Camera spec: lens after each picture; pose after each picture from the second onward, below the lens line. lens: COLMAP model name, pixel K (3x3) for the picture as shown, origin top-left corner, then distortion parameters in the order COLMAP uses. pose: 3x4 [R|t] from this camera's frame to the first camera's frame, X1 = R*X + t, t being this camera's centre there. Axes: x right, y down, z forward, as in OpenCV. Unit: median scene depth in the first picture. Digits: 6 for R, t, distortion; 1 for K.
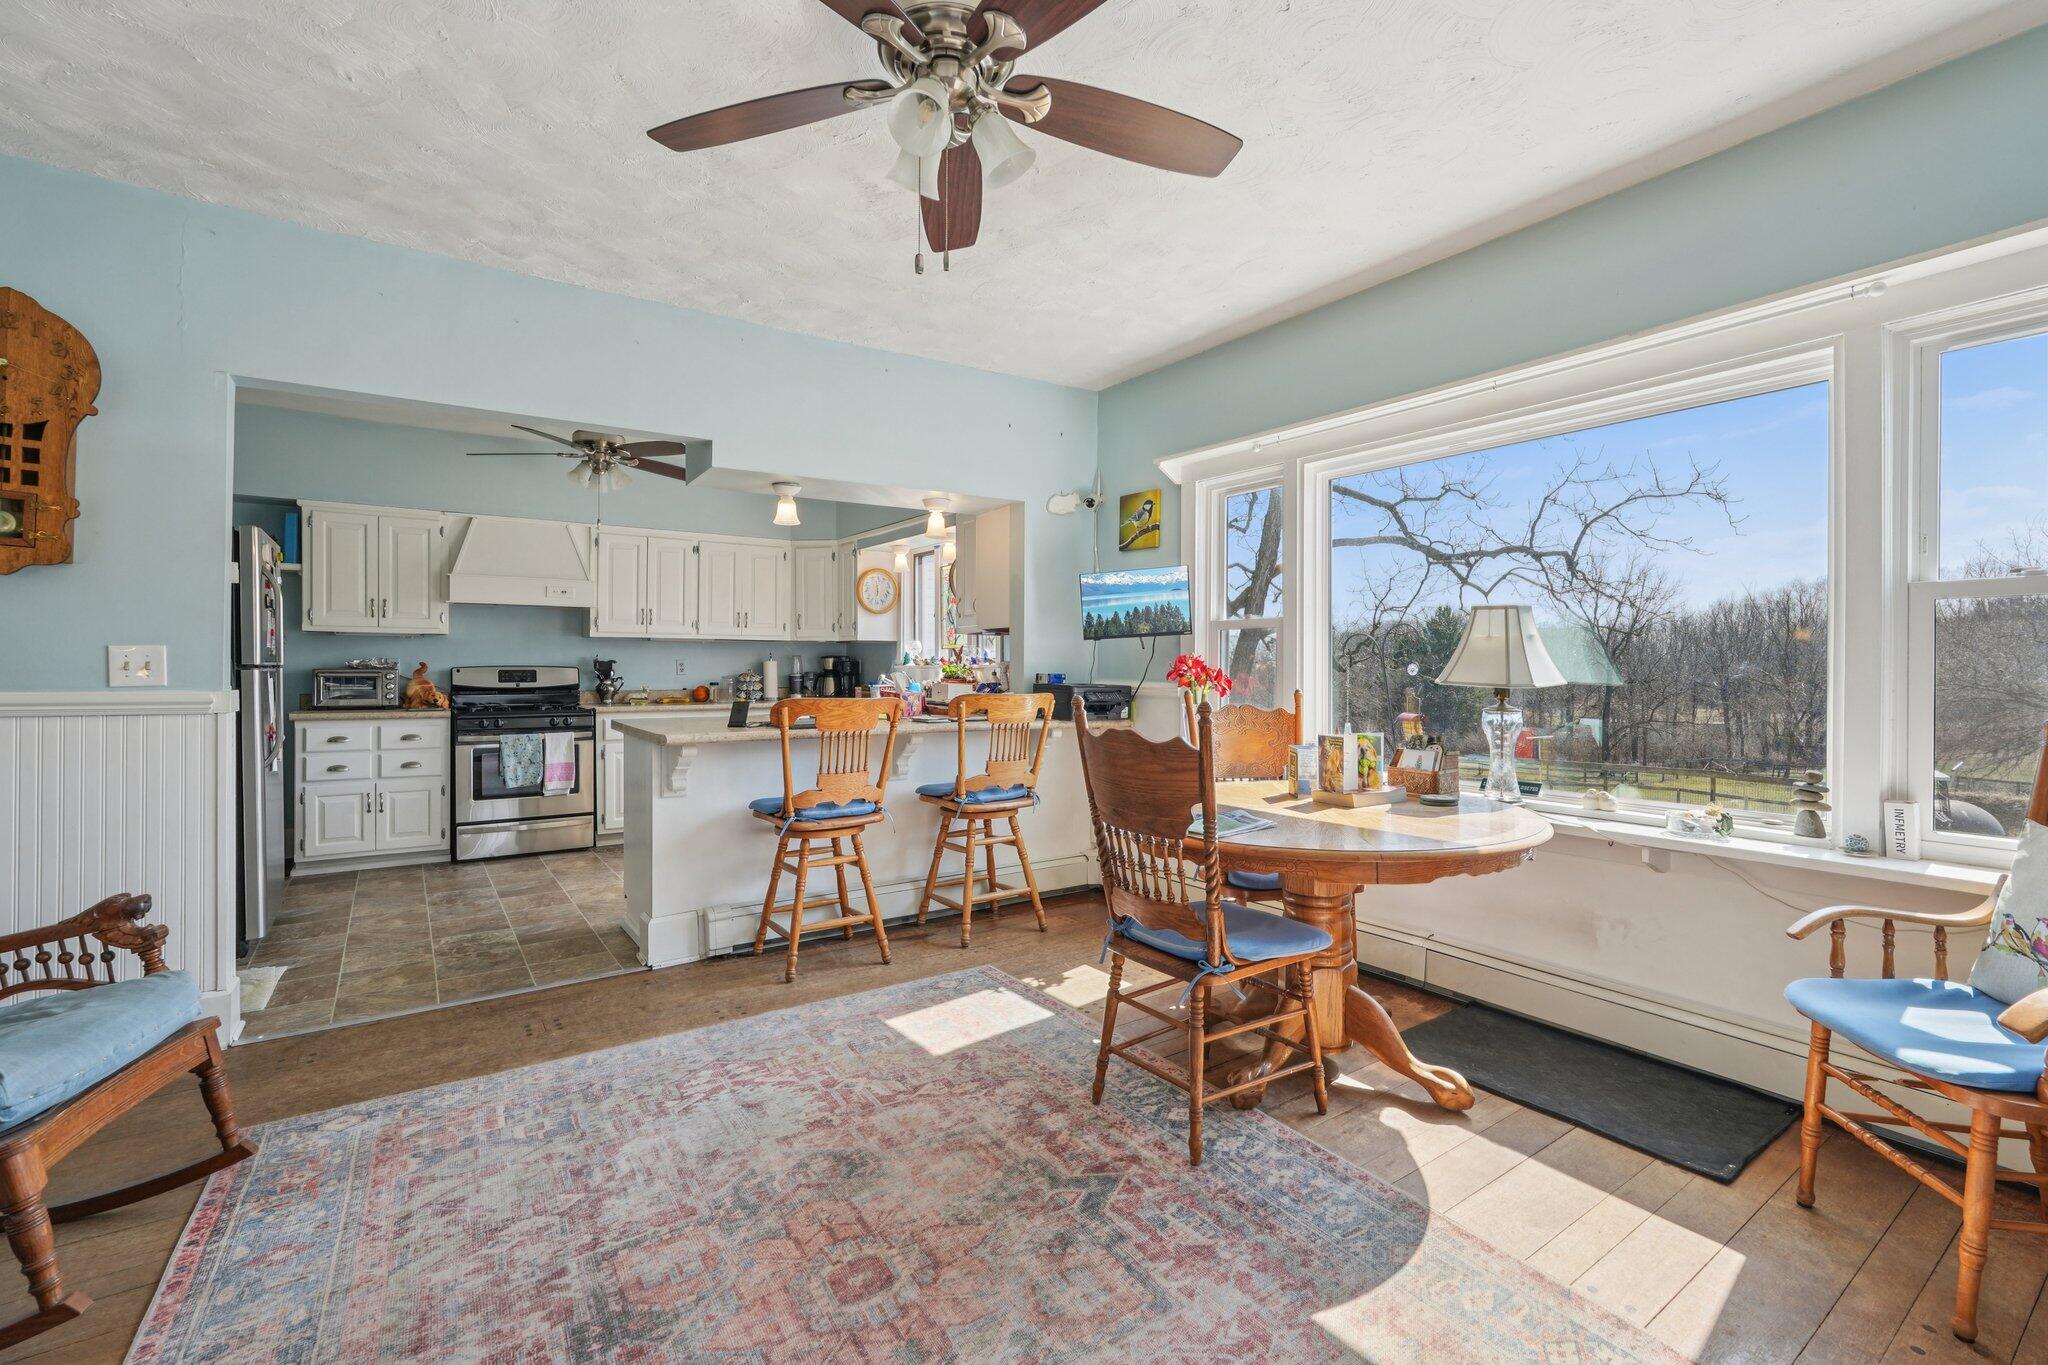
lens RADIAL K [[897.3, 0, 1024.1], [0, 897.3, 673.9], [0, 0, 1]] dist [-0.003701, 0.001088]
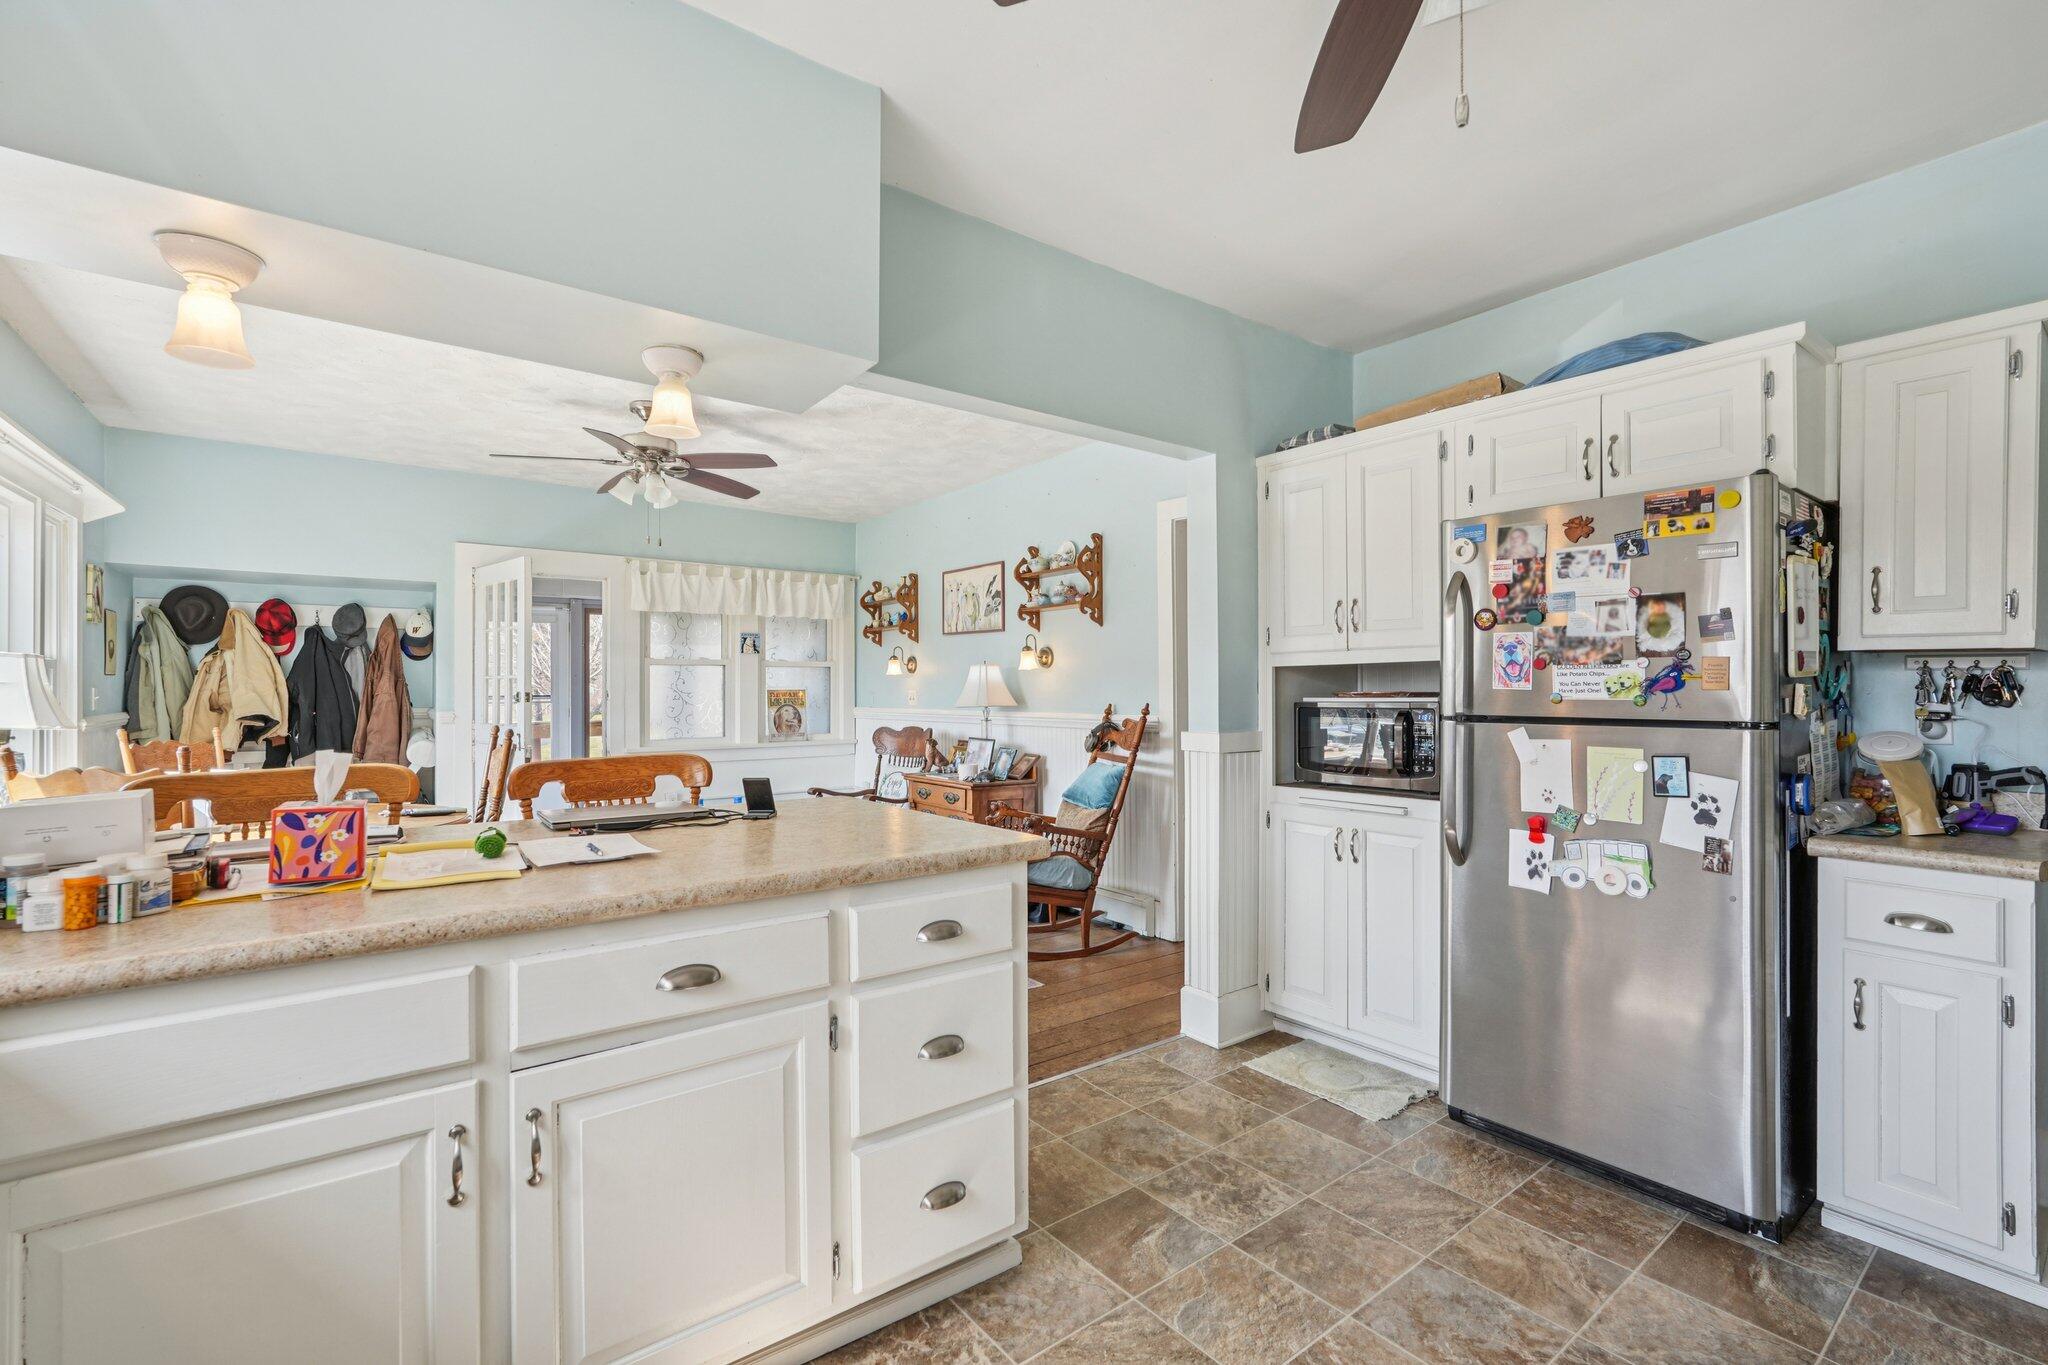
lens RADIAL K [[897.3, 0, 1021.1], [0, 897.3, 688.1], [0, 0, 1]] dist [-0.003701, 0.001088]
pose [[-0.999203, -0.001410, -0.039891, -0.479243], [-0.001575, 0.999990, 0.004108, -0.032899], [0.039884, 0.004168, -0.999196, 1.650763]]
